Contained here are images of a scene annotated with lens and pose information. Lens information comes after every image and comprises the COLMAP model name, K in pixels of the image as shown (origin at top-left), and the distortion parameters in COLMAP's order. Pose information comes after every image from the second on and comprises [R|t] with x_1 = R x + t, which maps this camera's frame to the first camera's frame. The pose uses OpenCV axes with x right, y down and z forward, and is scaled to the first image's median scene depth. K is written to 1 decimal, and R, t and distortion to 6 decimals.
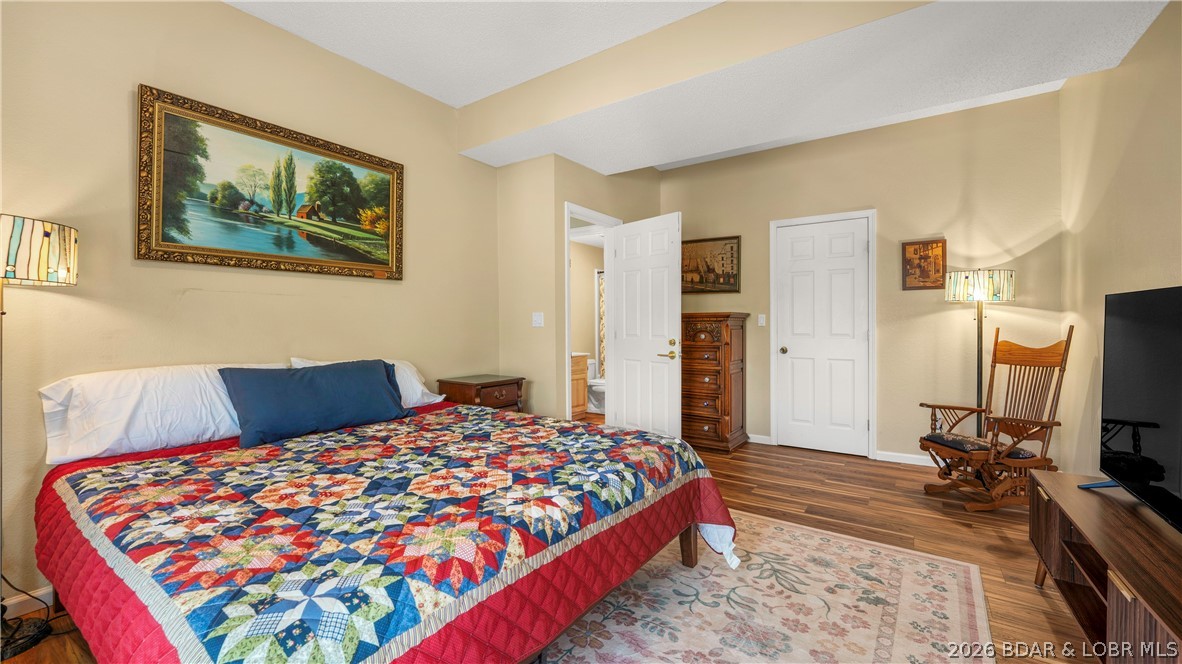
lens RADIAL K [[468.4, 0, 585.5], [0, 468.4, 313.9], [0, 0, 1]] dist [-0.007504, 0.000584]
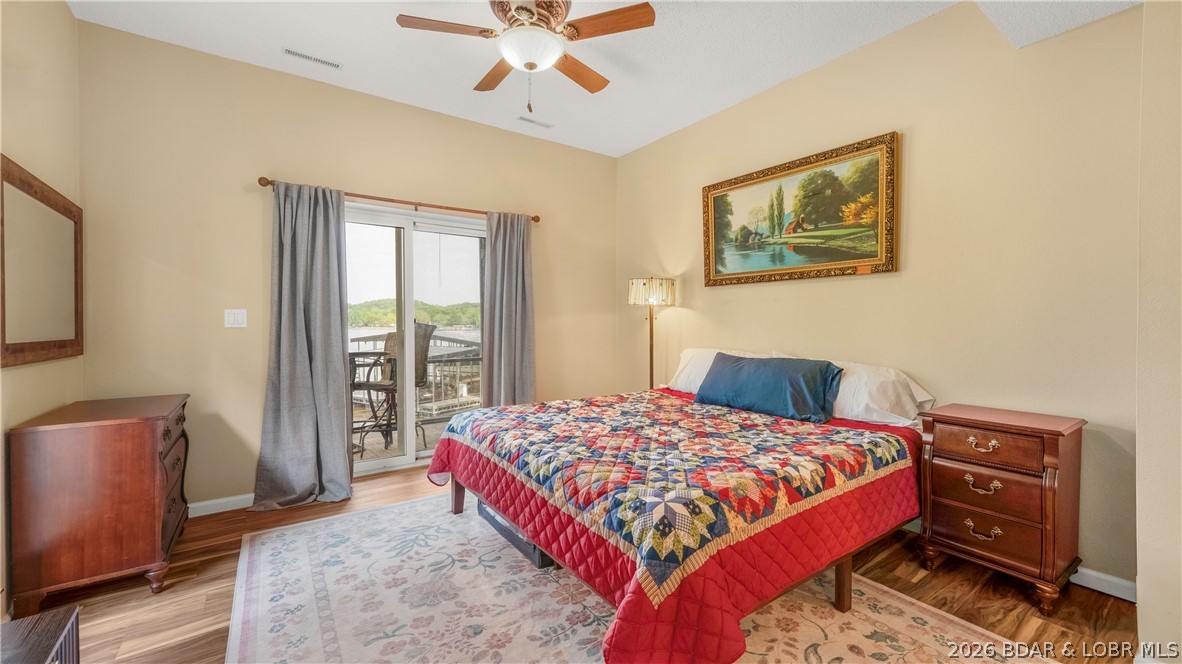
lens RADIAL K [[468.4, 0, 591.0], [0, 468.4, 327.4], [0, 0, 1]] dist [-0.007504, 0.000584]
pose [[-0.336375, 0.011763, -0.941655, 0.698665], [0.013063, 0.999884, 0.007825, 0.015880], [0.941638, -0.009669, -0.336489, 0.951760]]
